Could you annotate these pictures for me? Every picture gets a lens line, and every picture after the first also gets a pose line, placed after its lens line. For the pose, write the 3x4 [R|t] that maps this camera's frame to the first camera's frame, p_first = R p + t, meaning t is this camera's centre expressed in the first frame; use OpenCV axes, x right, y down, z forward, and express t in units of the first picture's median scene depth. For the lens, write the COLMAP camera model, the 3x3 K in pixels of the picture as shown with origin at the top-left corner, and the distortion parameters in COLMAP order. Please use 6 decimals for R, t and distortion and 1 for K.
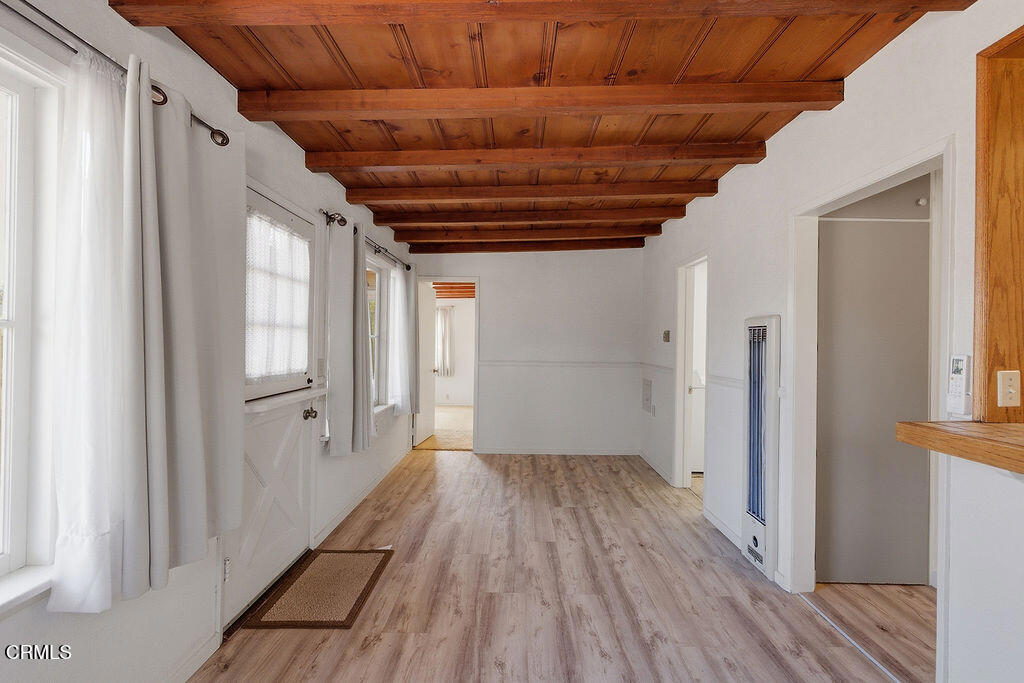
lens RADIAL K [[431.4, 0, 514.2], [0, 431.4, 346.1], [0, 0, 1]] dist [0.001070, 0.000231]
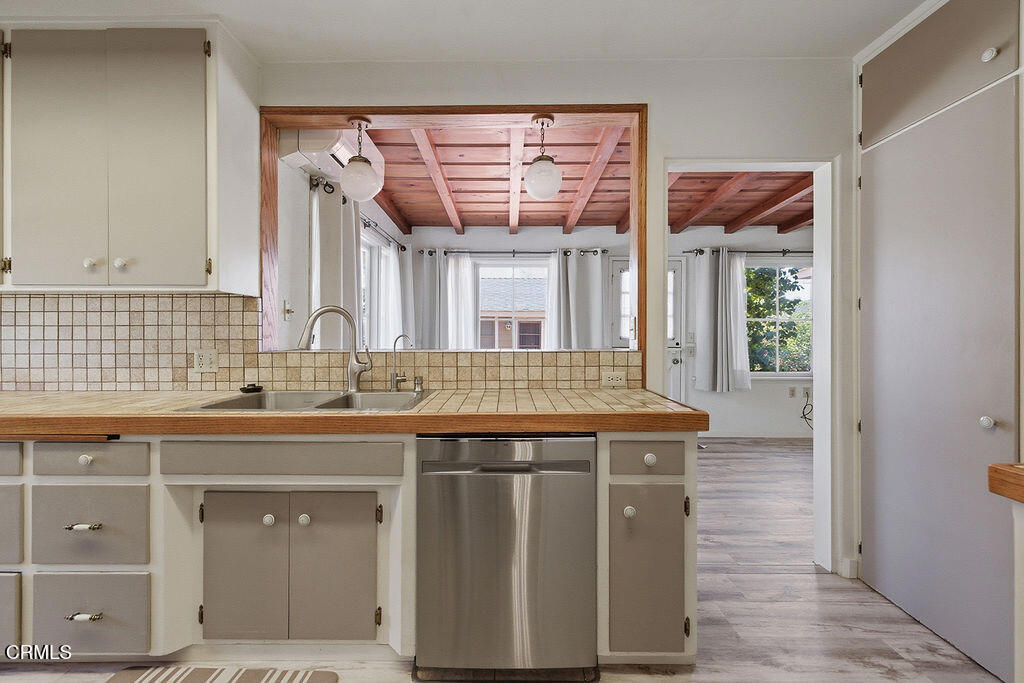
lens RADIAL K [[431.4, 0, 511.0], [0, 431.4, 338.1], [0, 0, 1]] dist [0.001070, 0.000231]
pose [[0.007565, 0.001680, -0.999970, 1.611192], [0.007112, 0.999973, 0.001734, 0.053852], [0.999946, -0.007125, 0.007553, 0.301721]]
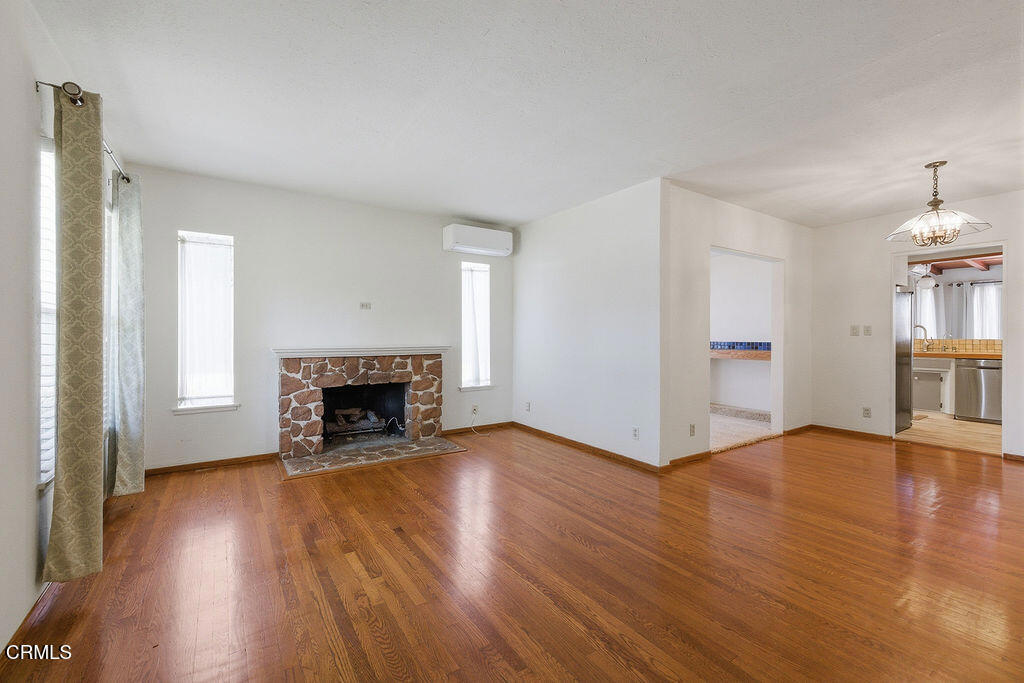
lens RADIAL K [[431.4, 0, 510.8], [0, 431.4, 338.1], [0, 0, 1]] dist [0.001070, 0.000231]
pose [[-0.827337, -0.001736, -0.561704, 4.491778], [0.000002, 0.999995, -0.003093, 0.081975], [0.561706, -0.002560, -0.827333, 0.788353]]
